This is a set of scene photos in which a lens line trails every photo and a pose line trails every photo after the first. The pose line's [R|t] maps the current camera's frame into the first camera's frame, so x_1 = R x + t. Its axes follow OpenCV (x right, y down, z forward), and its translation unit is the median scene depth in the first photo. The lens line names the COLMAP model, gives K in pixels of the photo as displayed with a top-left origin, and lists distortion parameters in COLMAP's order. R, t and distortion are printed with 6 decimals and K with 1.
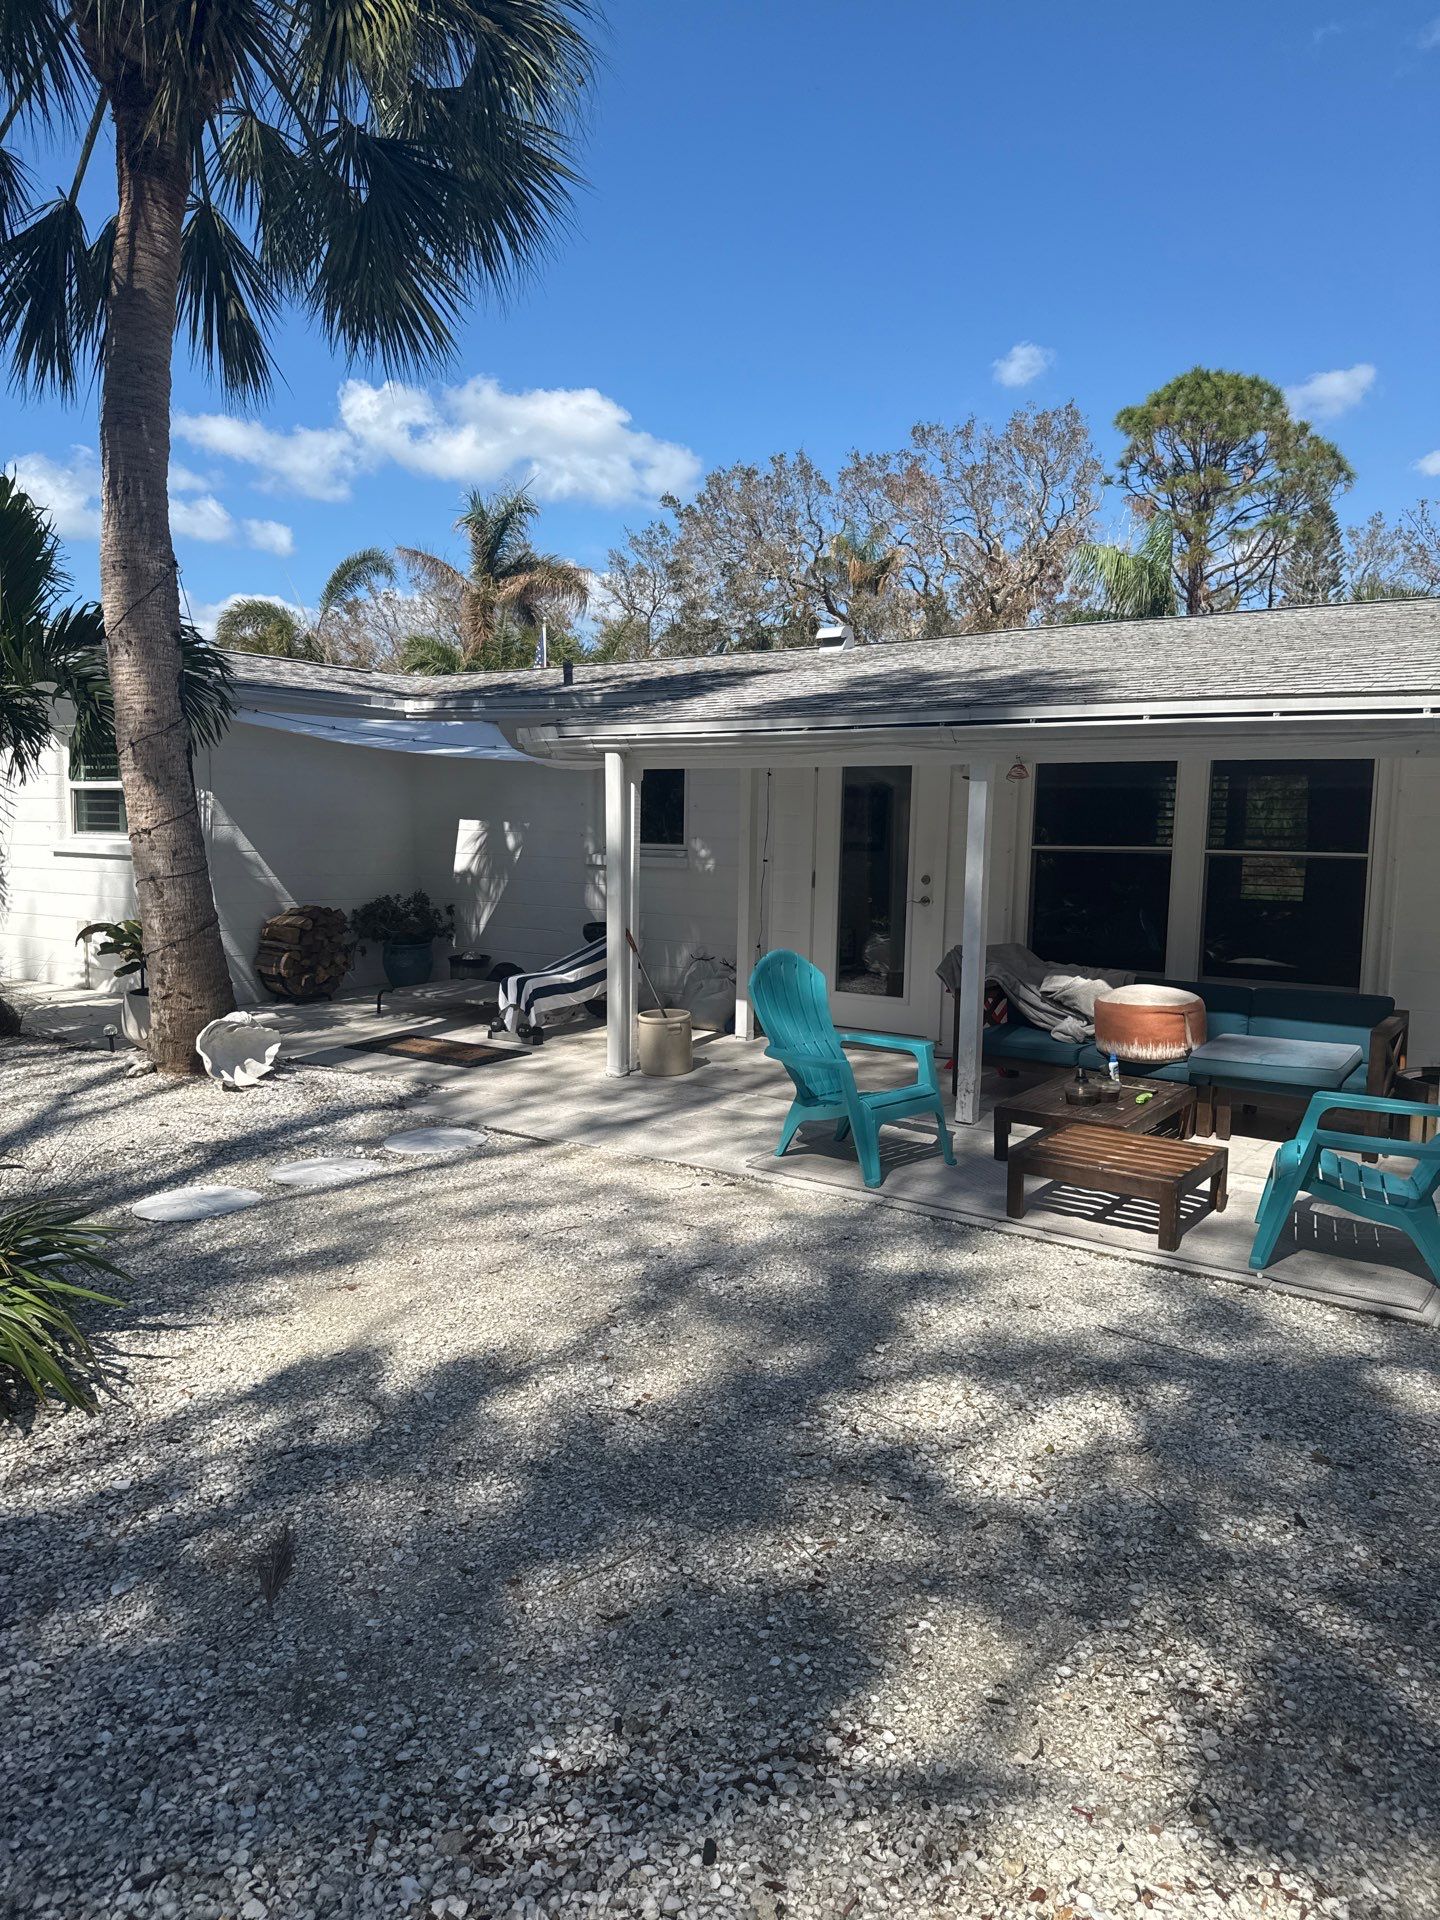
lens RADIAL K [[1387.7, 0, 704.8], [0, 1387.7, 961.3], [0, 0, 1]] dist [0.065273, -0.085898]
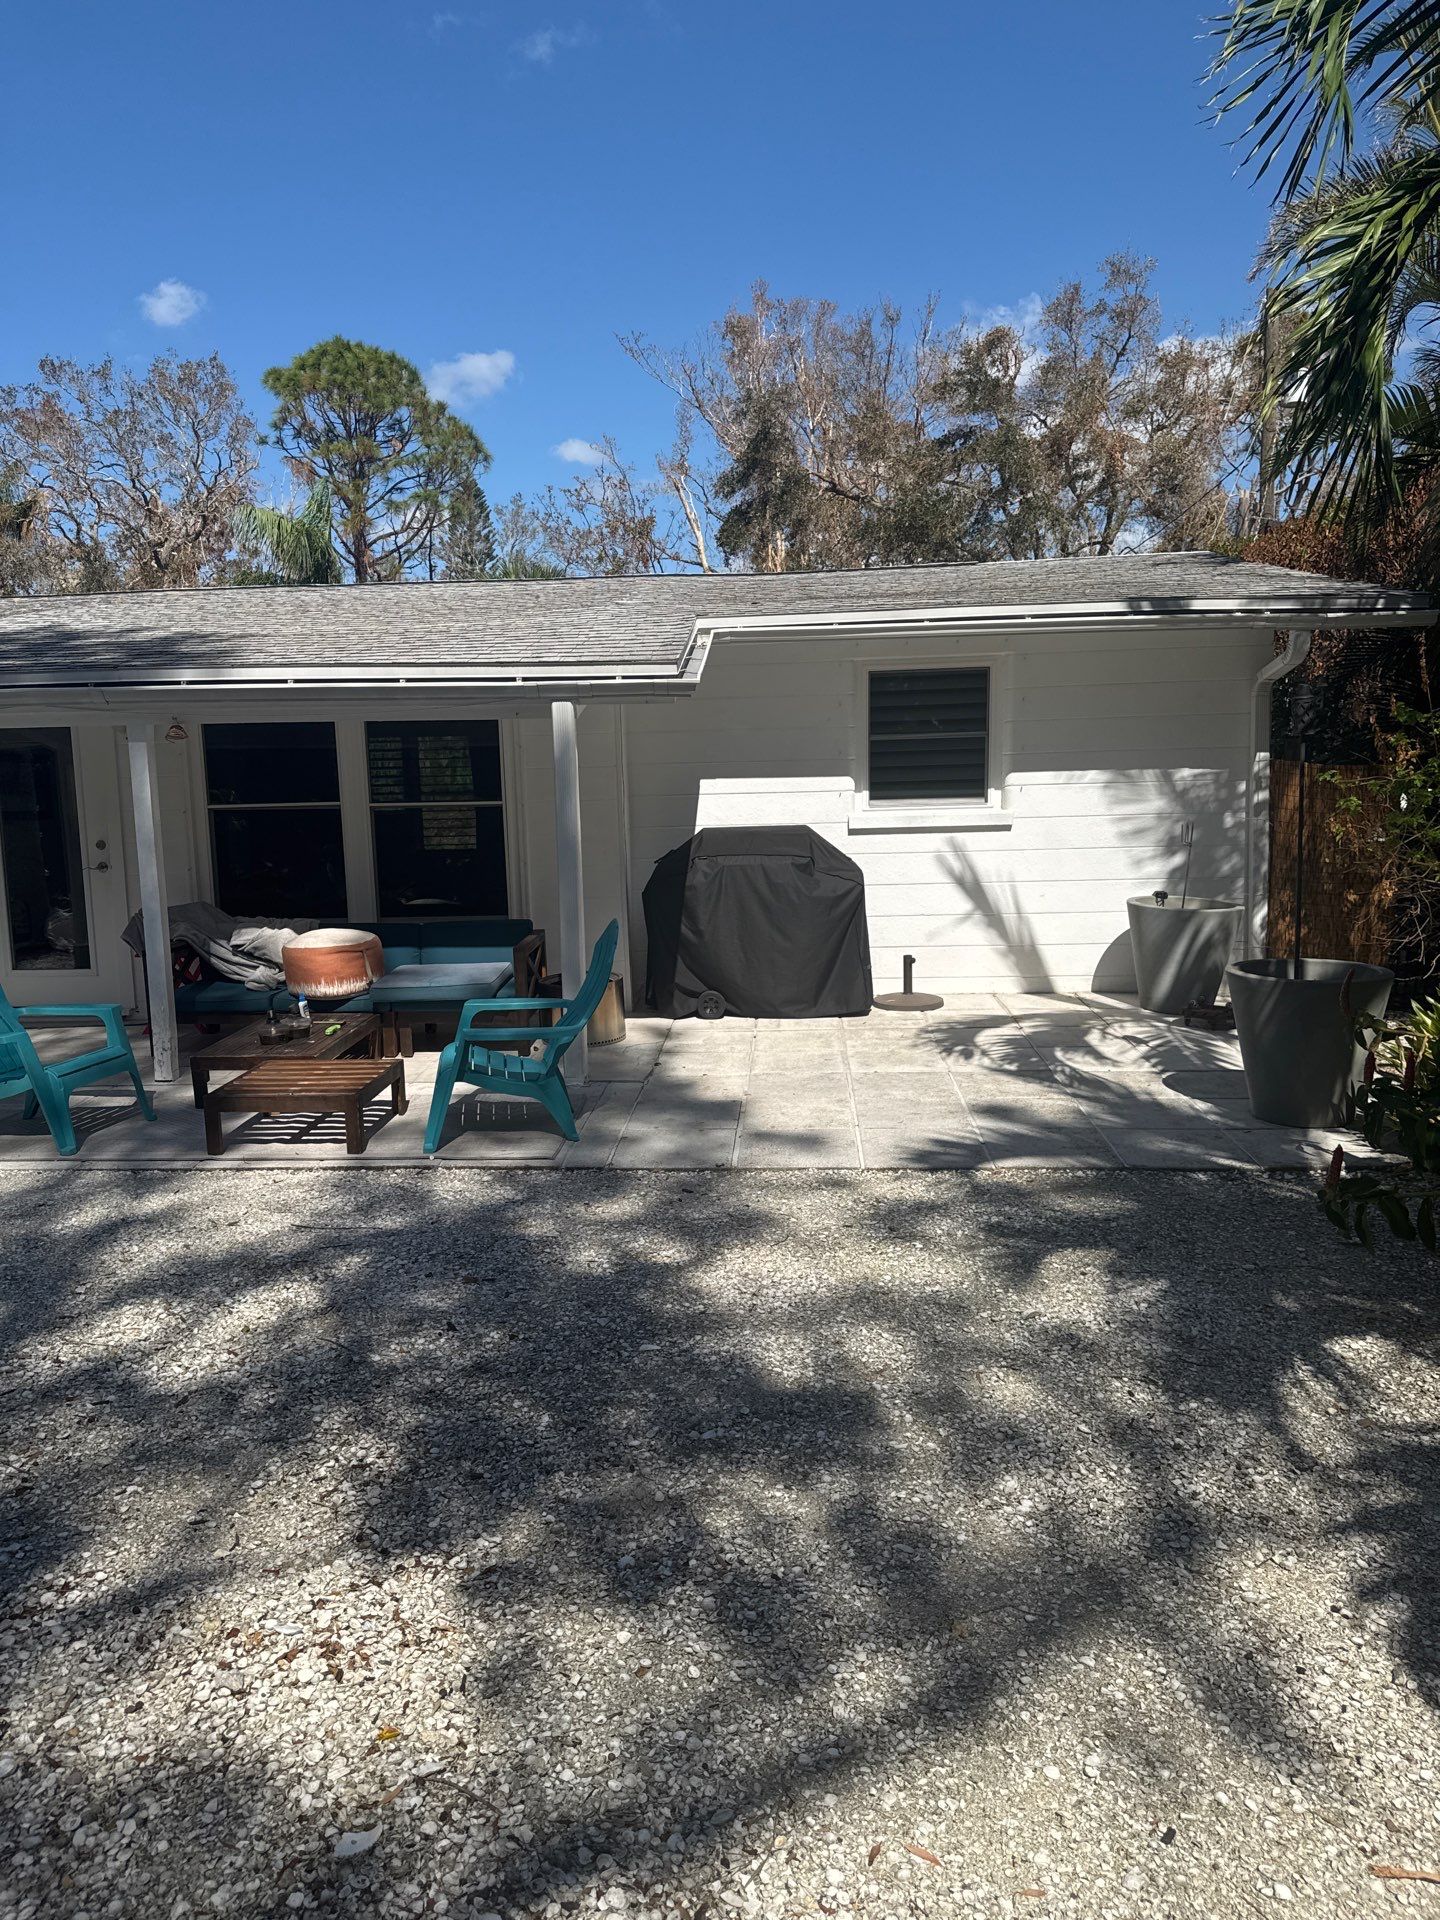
lens RADIAL K [[1387.7, 0, 704.8], [0, 1387.7, 961.3], [0, 0, 1]] dist [0.065273, -0.085898]
pose [[0.849395, -0.102833, 0.517642, 0.002709], [0.089114, 0.994696, 0.051376, 0.012613], [-0.520179, 0.002490, 0.854054, -0.075532]]
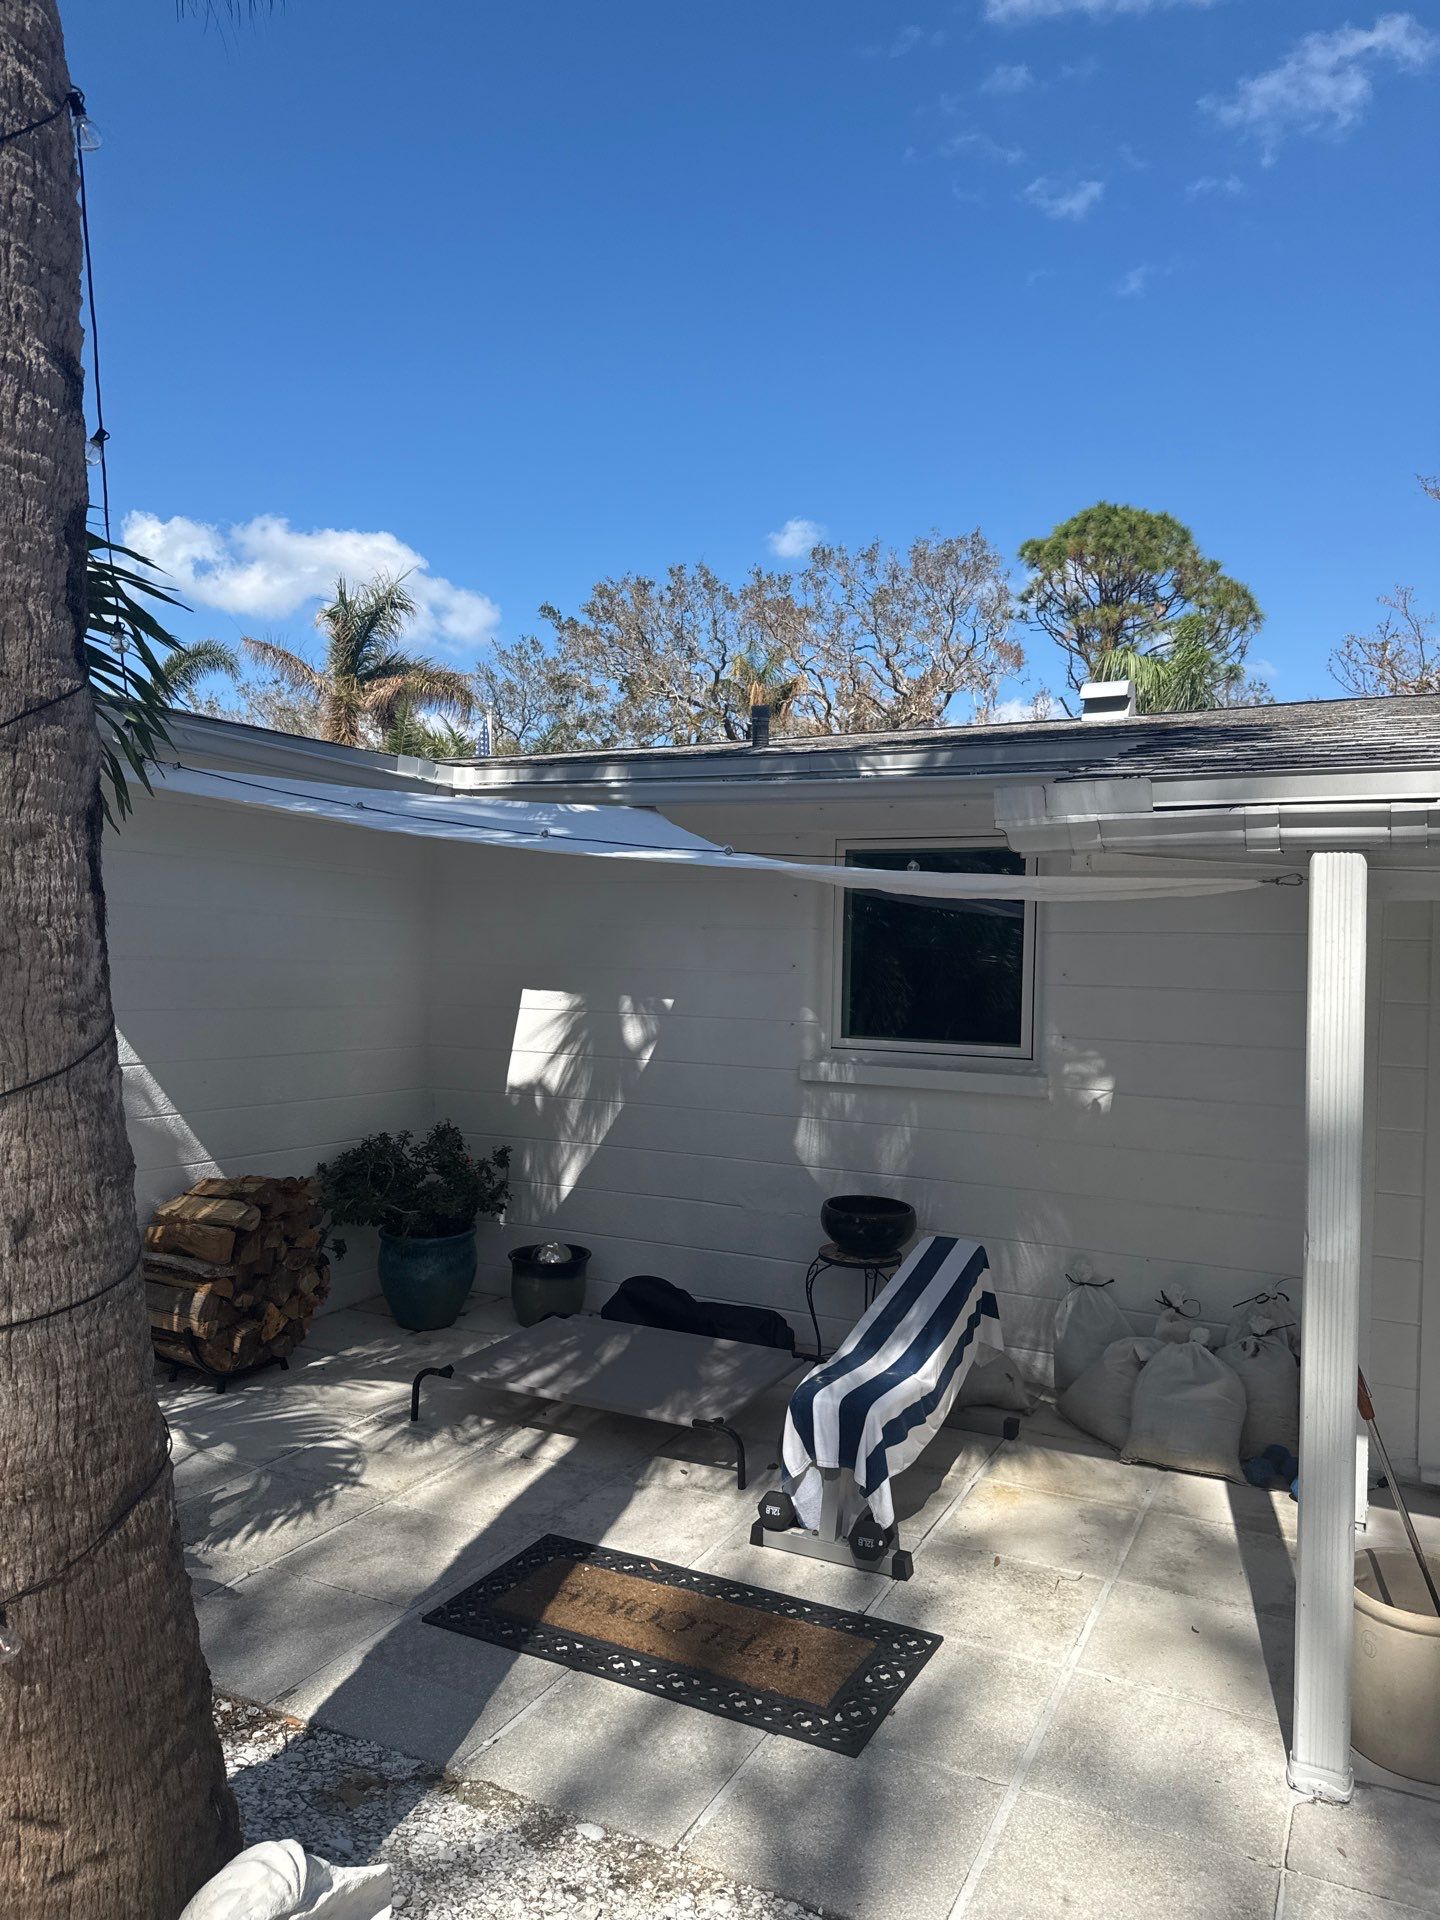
lens RADIAL K [[1409.7, 0, 718.5], [0, 1409.7, 883.9], [0, 0, 1]] dist [0.175433, -0.000433]
pose [[0.988321, 0.016213, 0.151519, -0.276033], [0.007626, 0.987815, -0.155443, -0.082734], [-0.152193, 0.154783, 0.976155, 0.641754]]
